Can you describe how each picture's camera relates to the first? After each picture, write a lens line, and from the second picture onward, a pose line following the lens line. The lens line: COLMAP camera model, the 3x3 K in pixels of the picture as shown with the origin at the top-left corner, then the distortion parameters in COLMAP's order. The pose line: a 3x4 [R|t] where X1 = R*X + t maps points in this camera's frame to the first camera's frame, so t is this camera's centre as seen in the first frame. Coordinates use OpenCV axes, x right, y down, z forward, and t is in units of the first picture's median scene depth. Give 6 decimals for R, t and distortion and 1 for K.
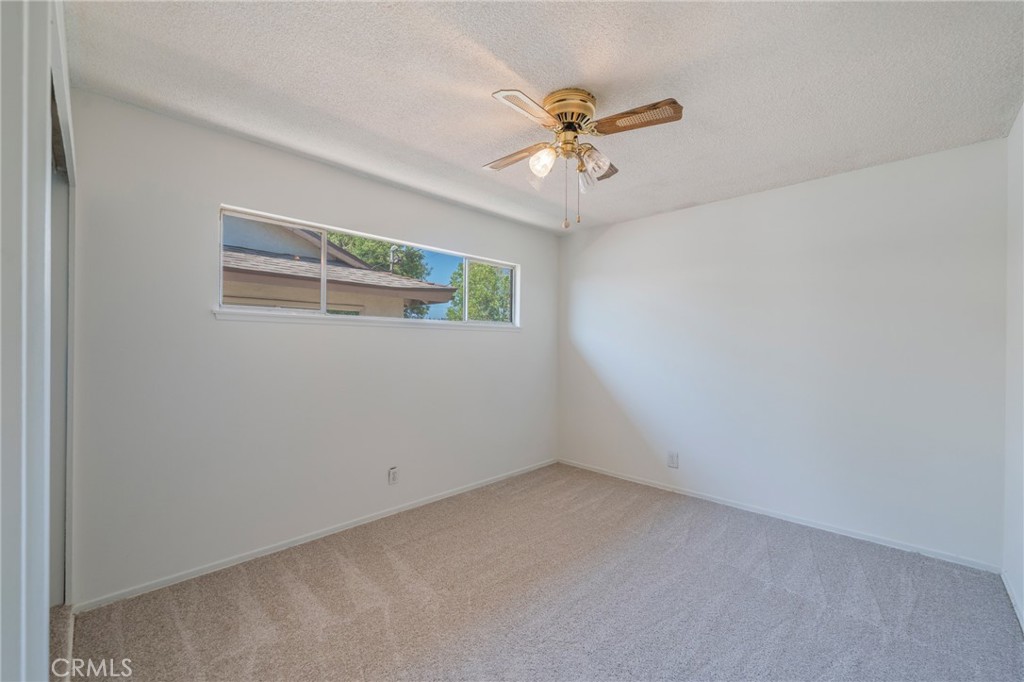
lens RADIAL K [[411.7, 0, 510.7], [0, 411.7, 344.9], [0, 0, 1]] dist [-0.000772, -0.000224]
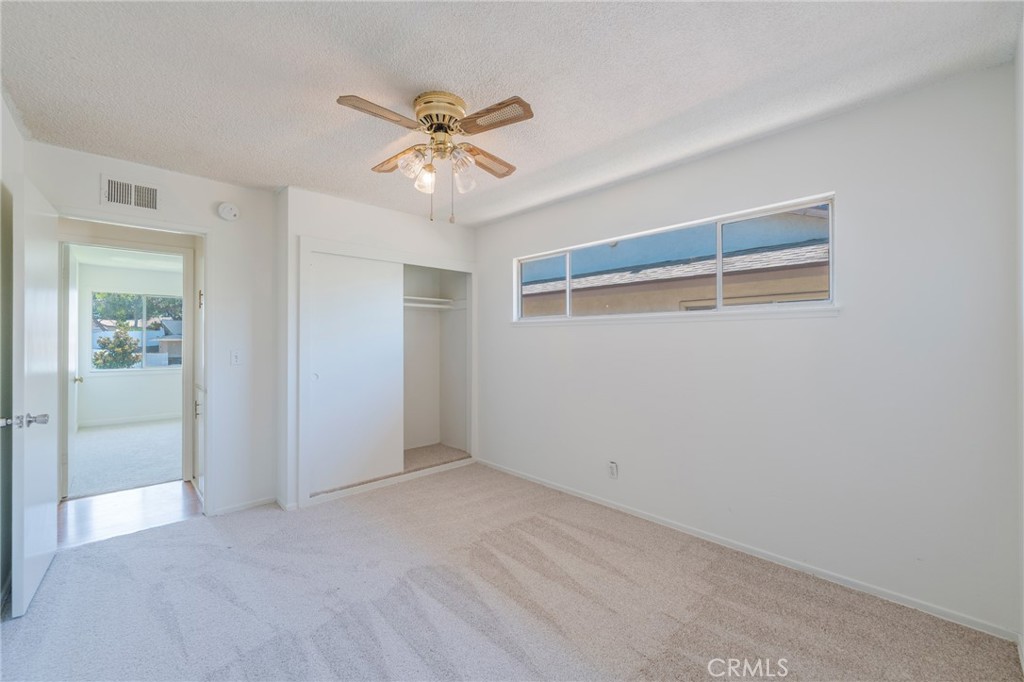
lens RADIAL K [[411.7, 0, 510.8], [0, 411.7, 340.1], [0, 0, 1]] dist [-0.000772, -0.000224]
pose [[-0.039844, -0.012367, -0.999129, 0.569881], [0.001671, 0.999921, -0.012443, 0.007420], [0.999205, -0.002165, -0.039820, 0.606823]]
